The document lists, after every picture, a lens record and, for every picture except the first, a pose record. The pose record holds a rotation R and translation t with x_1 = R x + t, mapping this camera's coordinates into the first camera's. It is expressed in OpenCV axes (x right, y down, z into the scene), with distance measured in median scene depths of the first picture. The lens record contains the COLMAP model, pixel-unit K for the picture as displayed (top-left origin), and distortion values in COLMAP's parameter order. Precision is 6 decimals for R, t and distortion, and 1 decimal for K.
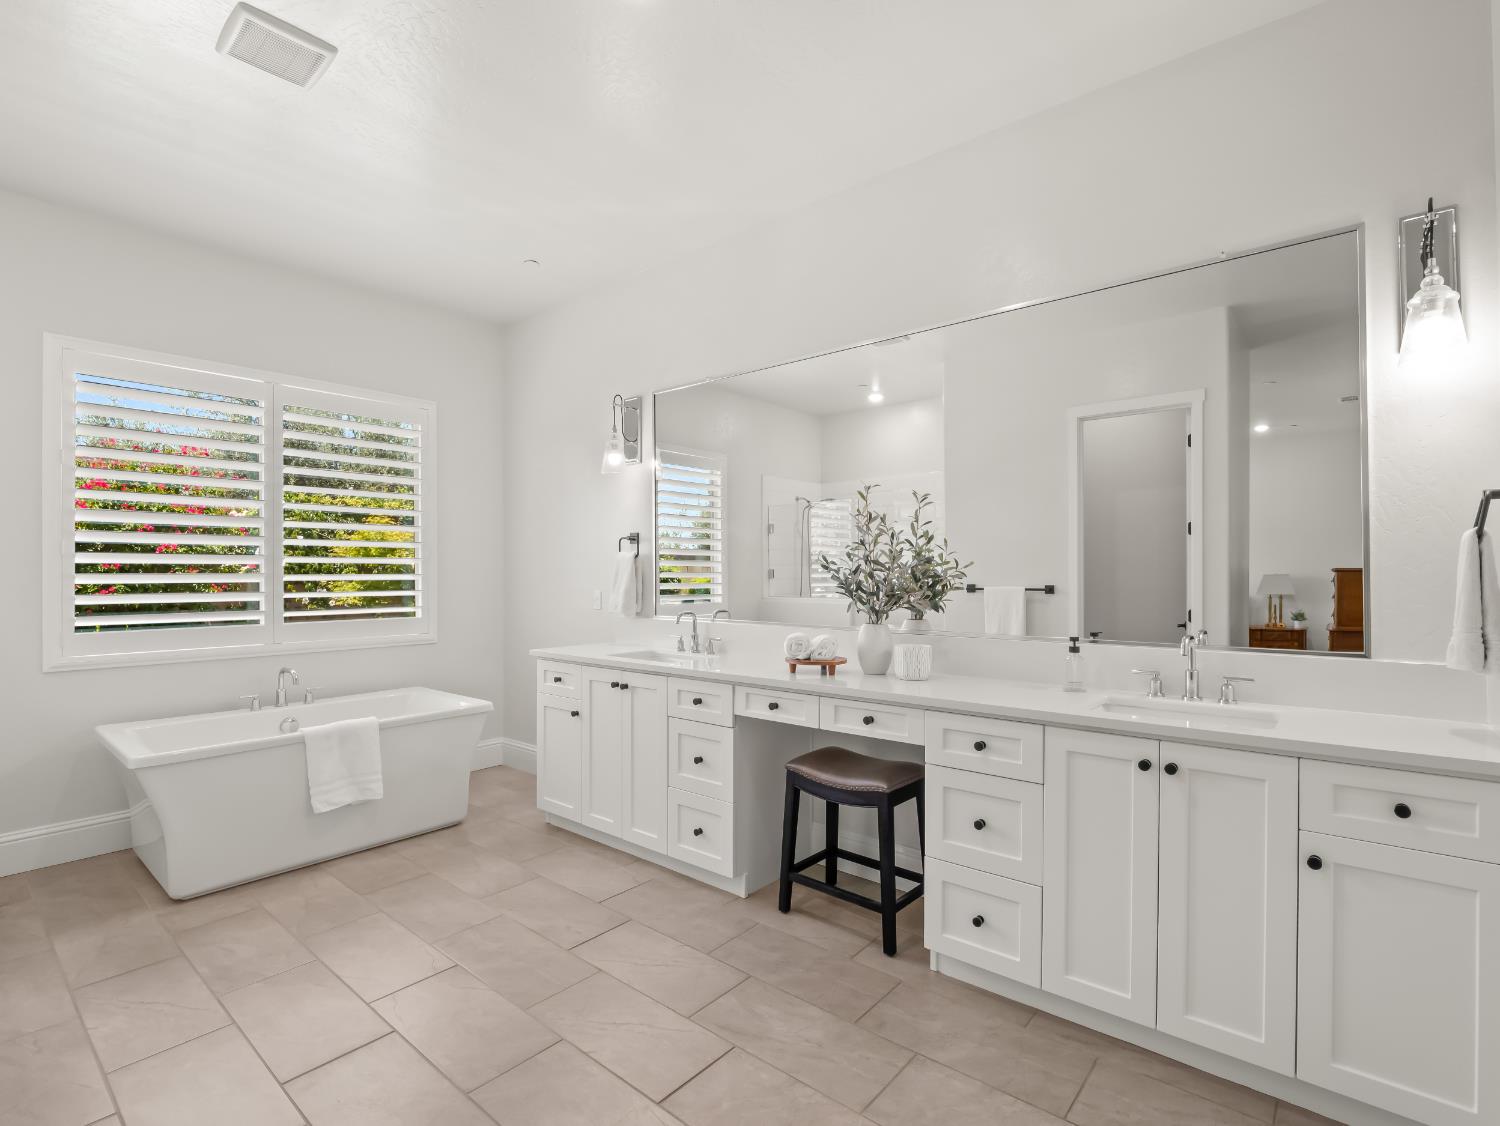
lens RADIAL K [[724.6, 0, 746.3], [0, 724.6, 566.9], [0, 0, 1]] dist [-0.002075, -0.015577]
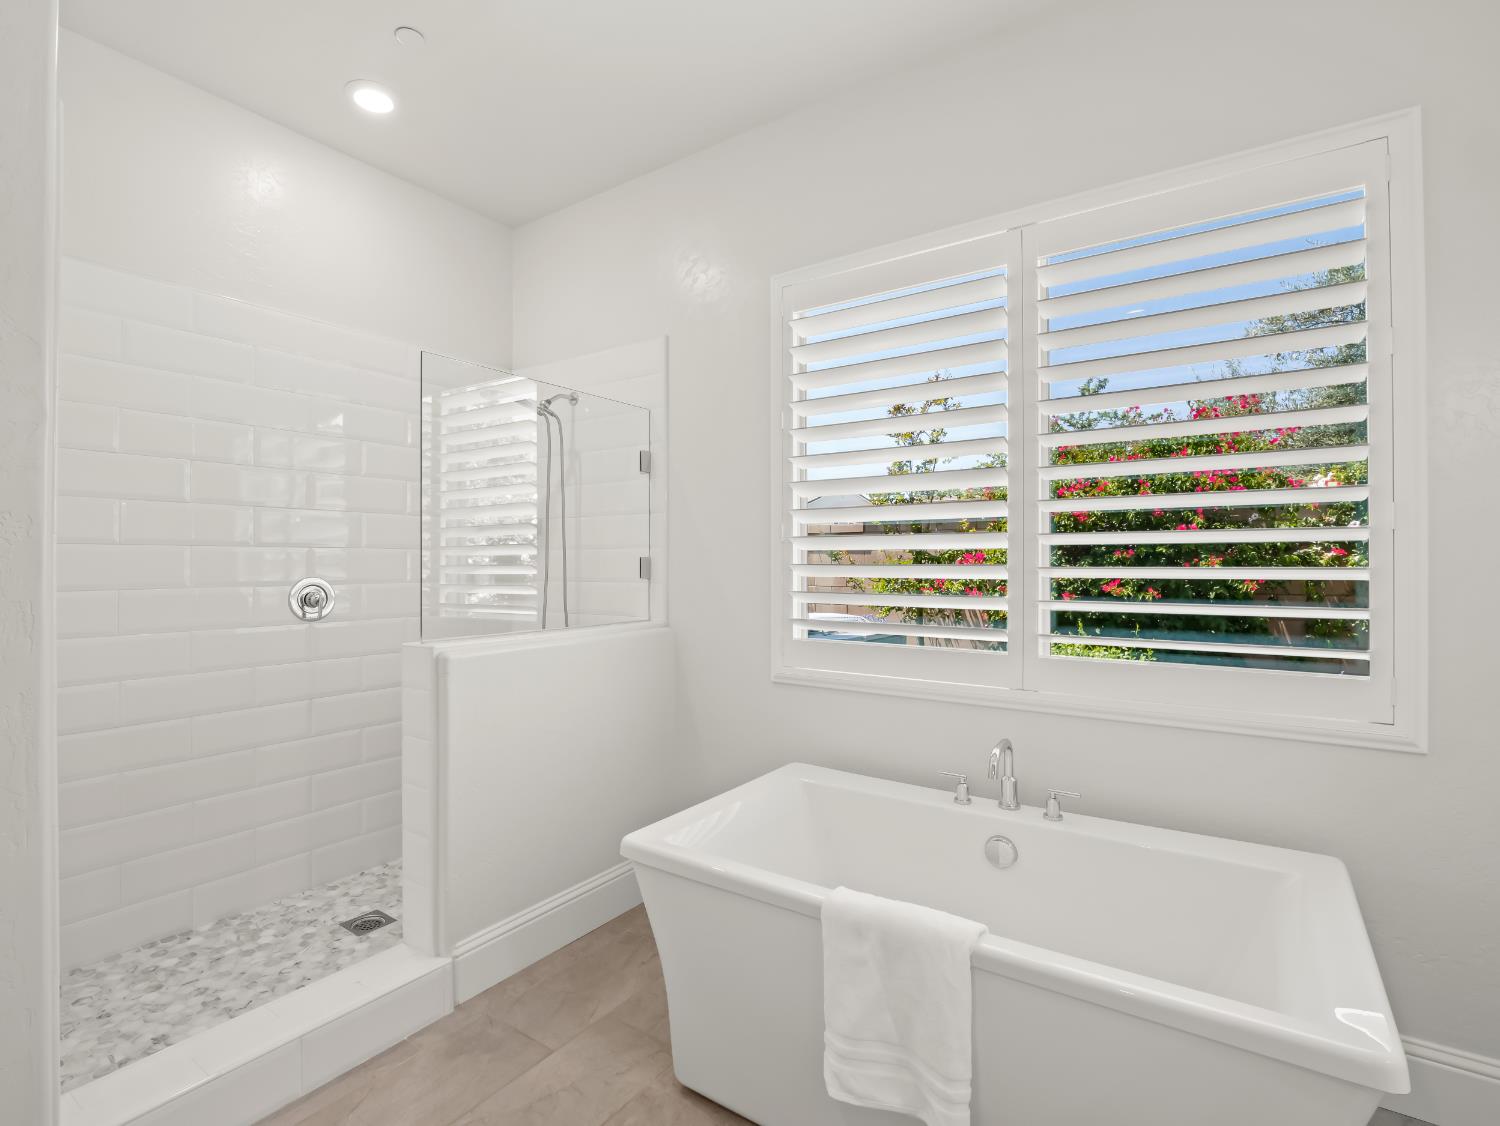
lens RADIAL K [[724.6, 0, 746.3], [0, 724.6, 566.9], [0, 0, 1]] dist [-0.002075, -0.015577]
pose [[0.098372, 0.003730, -0.995143, -0.124761], [0.002841, 0.999988, 0.004029, 0.009256], [0.995146, -0.003223, 0.098360, 0.752740]]
